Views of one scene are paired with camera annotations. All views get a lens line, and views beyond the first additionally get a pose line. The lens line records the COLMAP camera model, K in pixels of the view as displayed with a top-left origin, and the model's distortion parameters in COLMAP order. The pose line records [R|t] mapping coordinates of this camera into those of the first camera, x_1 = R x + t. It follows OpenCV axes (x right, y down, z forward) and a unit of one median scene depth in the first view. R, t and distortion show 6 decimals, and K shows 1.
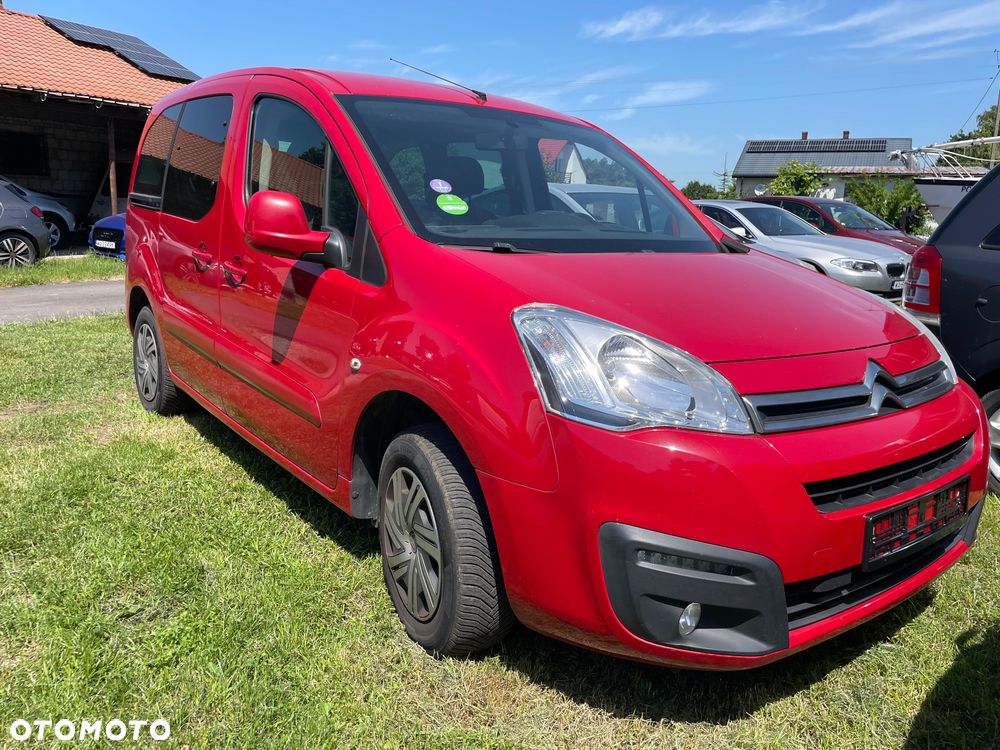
lens RADIAL K [[771.1, 0, 509.5], [0, 771.1, 360.5], [0, 0, 1]] dist [0.084678, -0.113991]
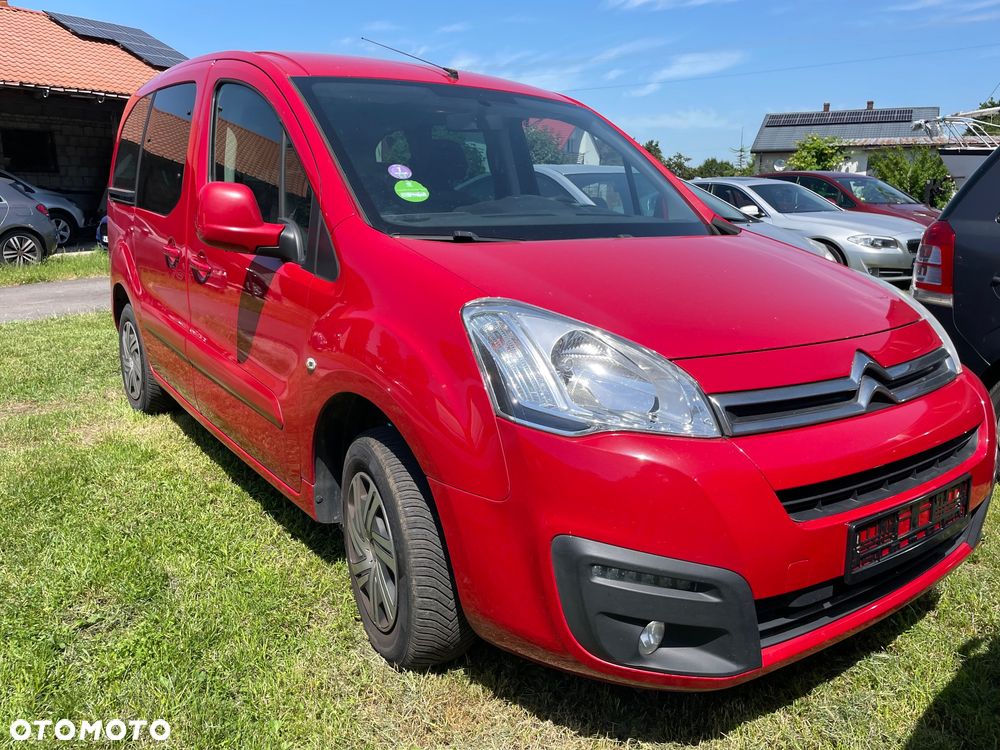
lens RADIAL K [[771.1, 0, 491.6], [0, 771.1, 380.6], [0, 0, 1]] dist [0.084678, -0.113991]
pose [[0.998814, -0.017011, -0.045617, 0.060948], [0.018985, 0.998886, 0.043195, -0.010943], [0.044831, -0.044010, 0.998025, 0.056891]]
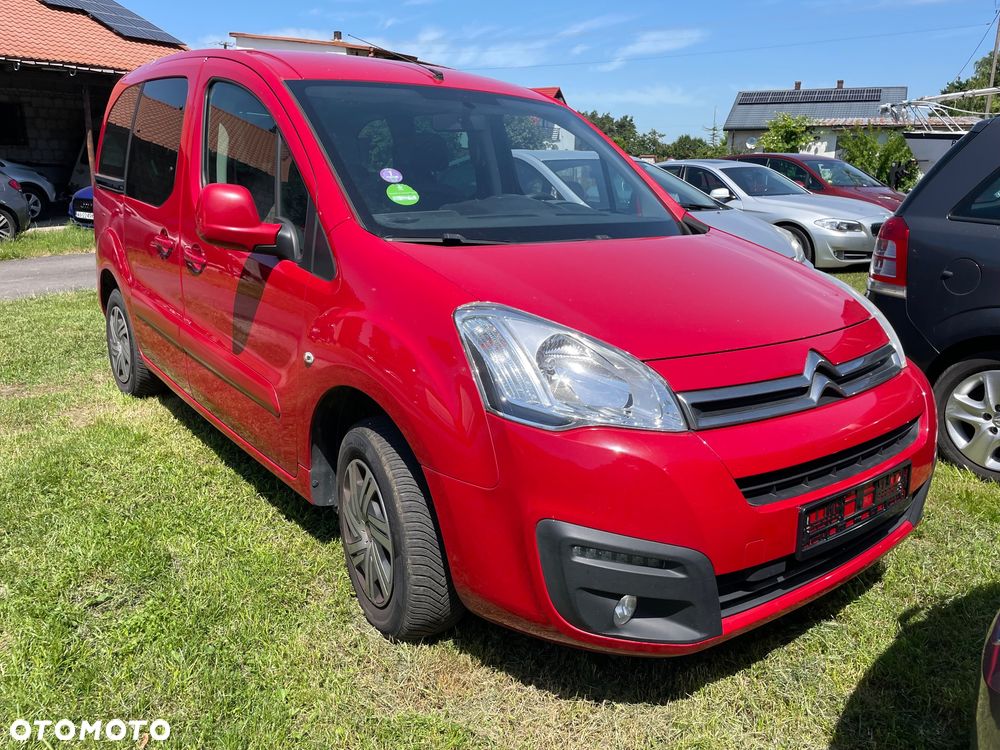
lens RADIAL K [[771.1, 0, 494.5], [0, 771.1, 369.3], [0, 0, 1]] dist [0.084678, -0.113991]
pose [[0.999832, -0.015698, -0.009500, 0.049595], [0.016267, 0.997875, 0.063097, -0.037650], [0.008489, -0.063241, 0.997962, -0.008759]]
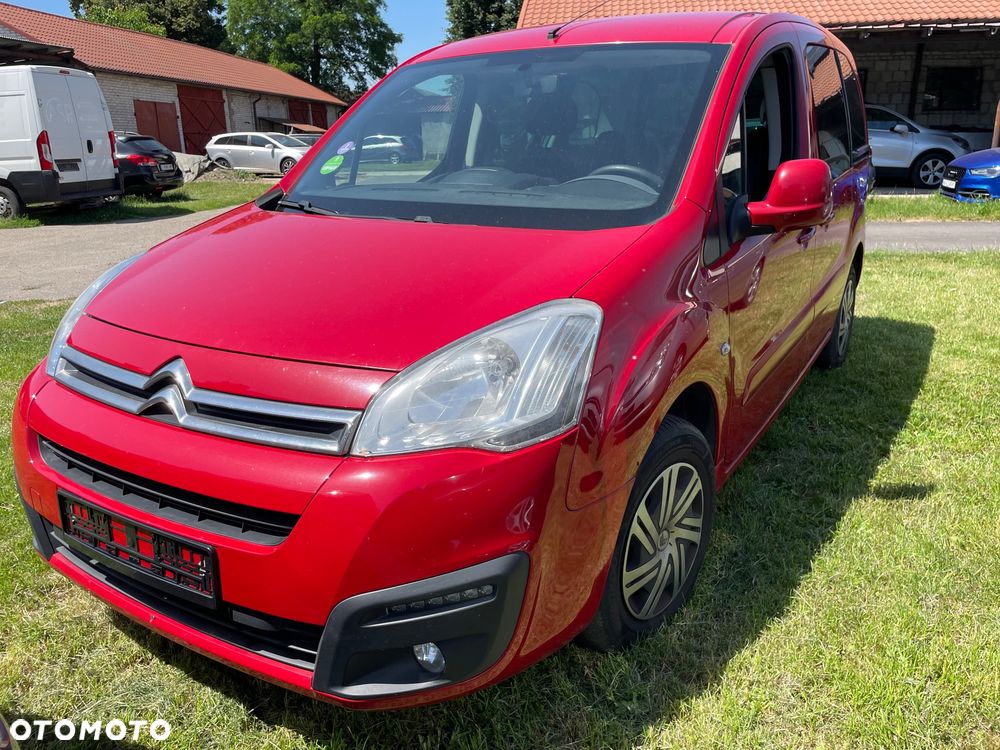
lens RADIAL K [[771.1, 0, 500.4], [0, 771.1, 374.4], [0, 0, 1]] dist [0.084678, -0.113991]
pose [[0.332723, 0.246008, -0.910371, 1.103238], [-0.154542, 0.966546, 0.204707, -0.173107], [0.930275, 0.072580, 0.359611, 0.827691]]
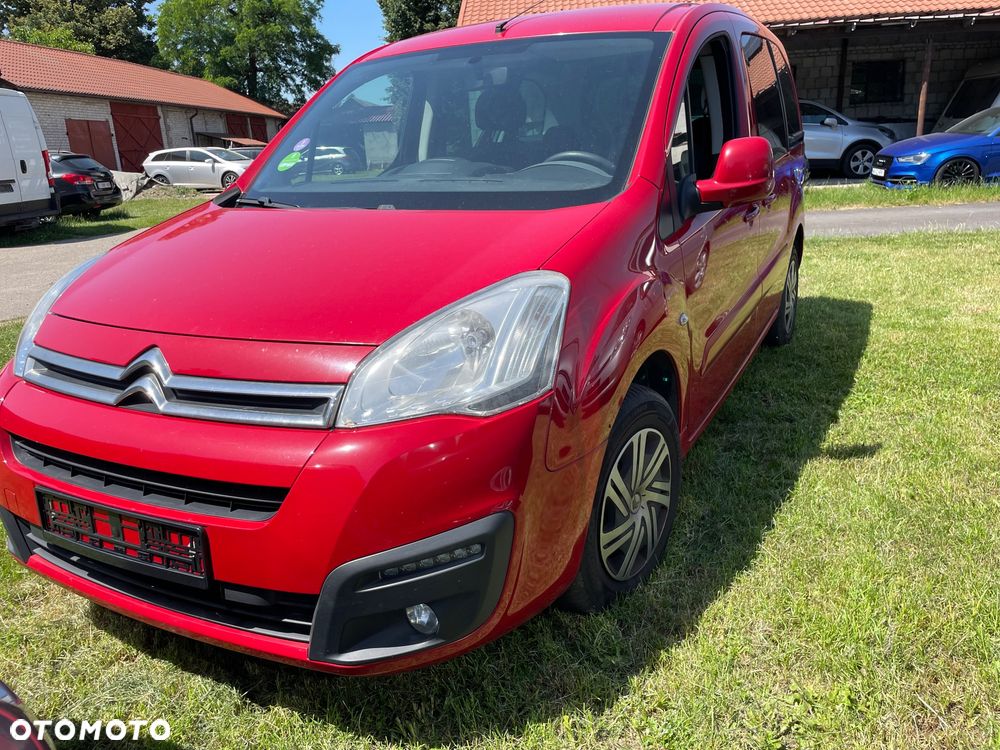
lens RADIAL K [[771.1, 0, 505.0], [0, 771.1, 373.5], [0, 0, 1]] dist [0.084678, -0.113991]
pose [[0.402768, 0.216803, -0.889255, 1.127919], [-0.115206, 0.975824, 0.185729, -0.144033], [0.908023, 0.027642, 0.418008, 0.803175]]
